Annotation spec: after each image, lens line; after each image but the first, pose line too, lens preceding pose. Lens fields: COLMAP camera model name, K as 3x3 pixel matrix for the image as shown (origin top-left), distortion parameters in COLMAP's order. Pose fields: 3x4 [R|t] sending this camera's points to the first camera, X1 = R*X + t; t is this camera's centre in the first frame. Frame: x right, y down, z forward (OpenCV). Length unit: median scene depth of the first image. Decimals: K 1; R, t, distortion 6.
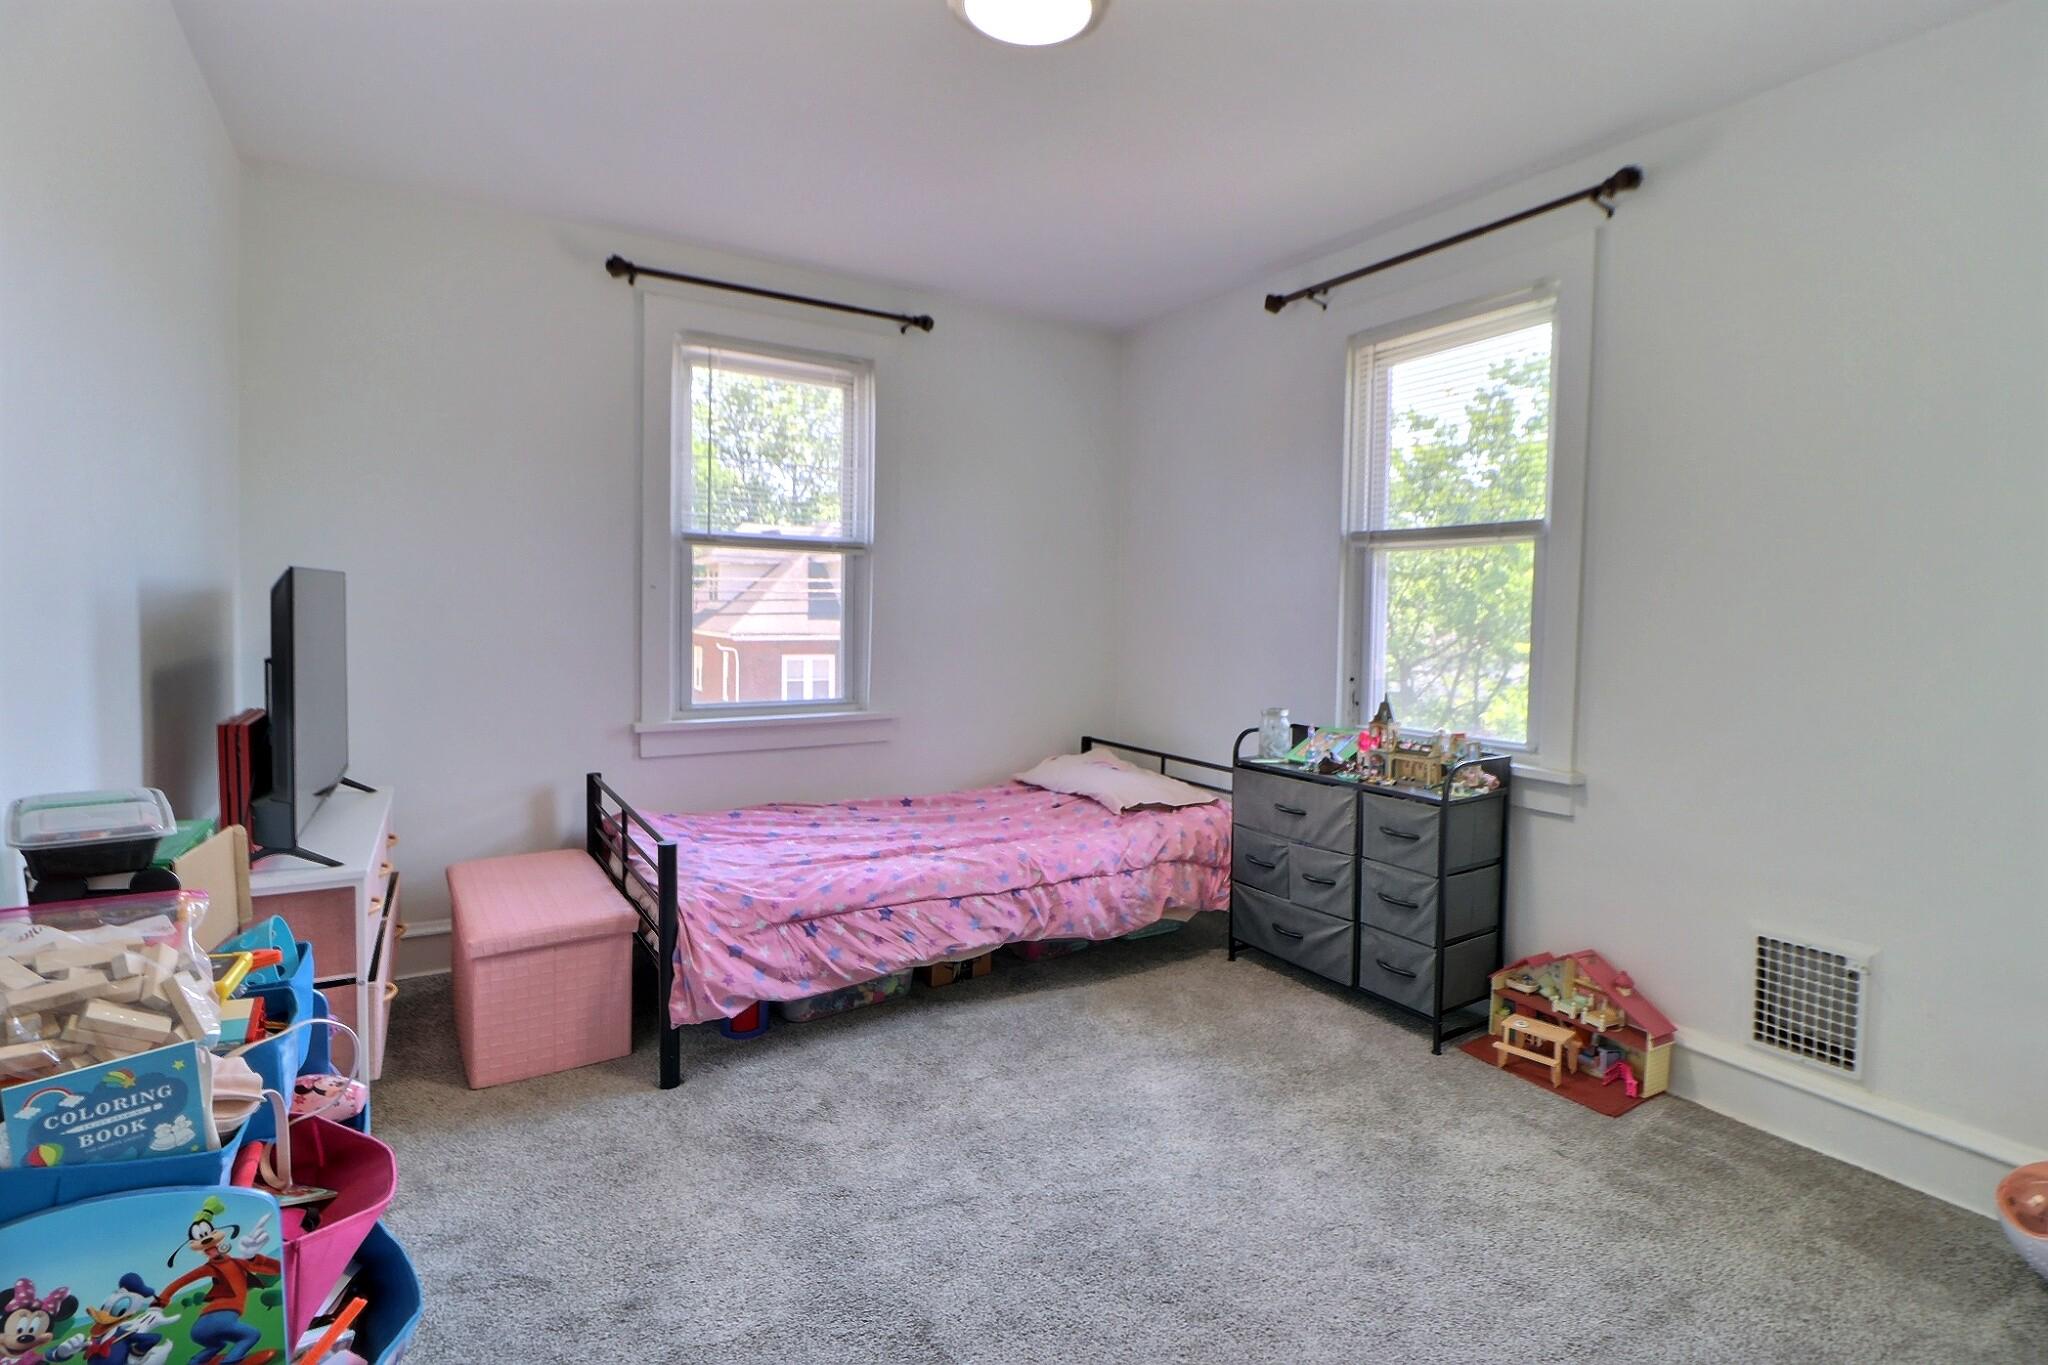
lens RADIAL K [[959.8, 0, 1048.6], [0, 959.8, 658.1], [0, 0, 1]] dist [0.002405, -0.012112]
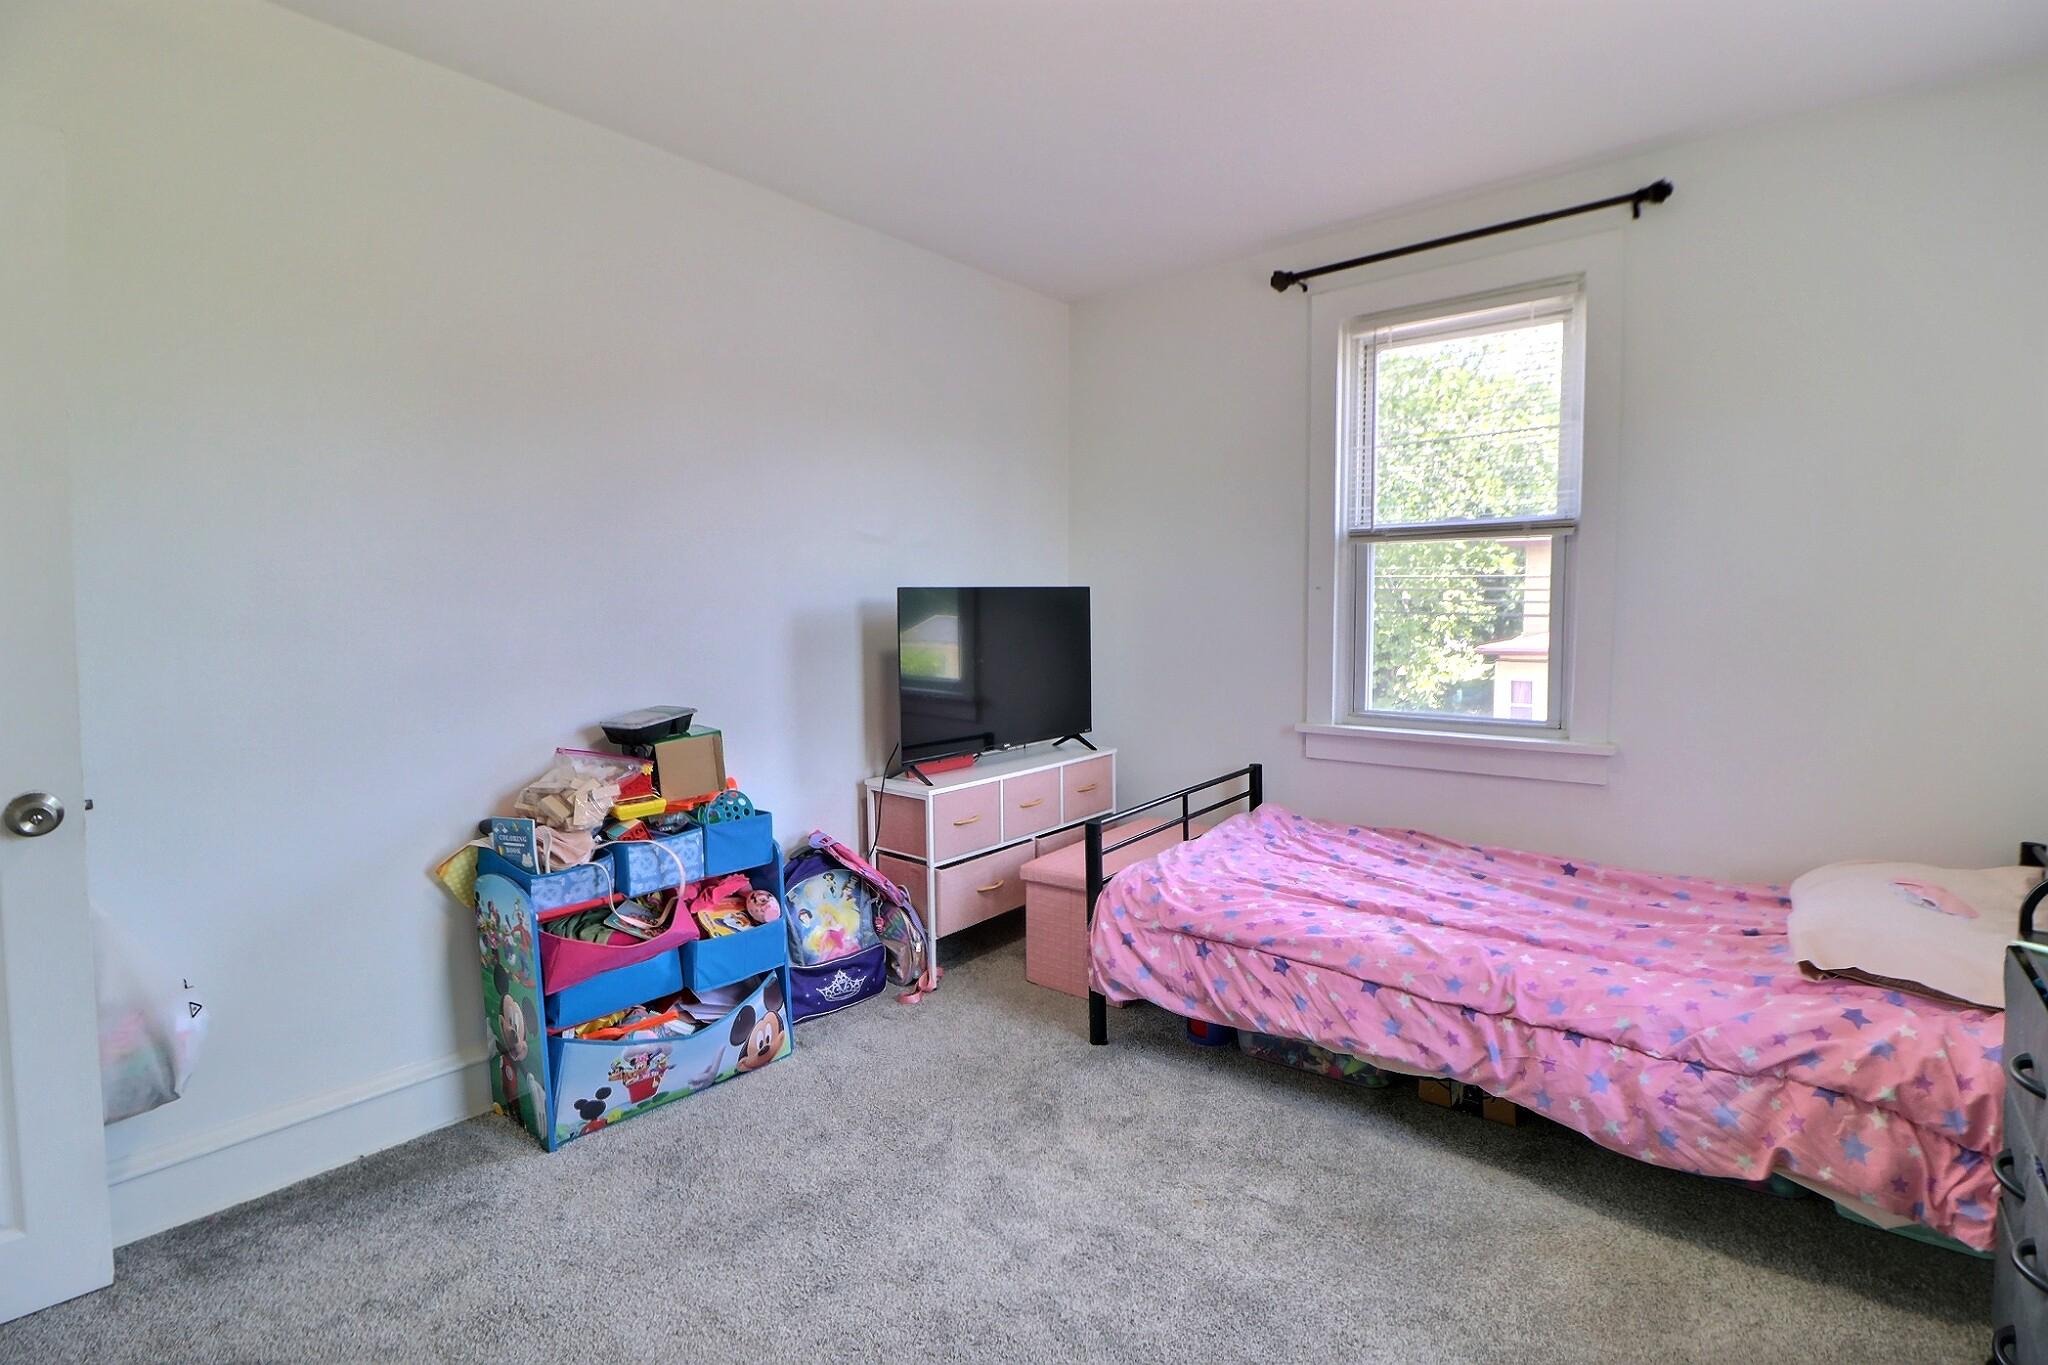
lens RADIAL K [[959.8, 0, 1048.6], [0, 959.8, 658.1], [0, 0, 1]] dist [0.002405, -0.012112]
pose [[0.324821, 0.034414, -0.945149, 0.518122], [-0.036232, 0.999057, 0.023925, -0.017389], [0.945081, 0.026473, 0.325762, 0.484467]]
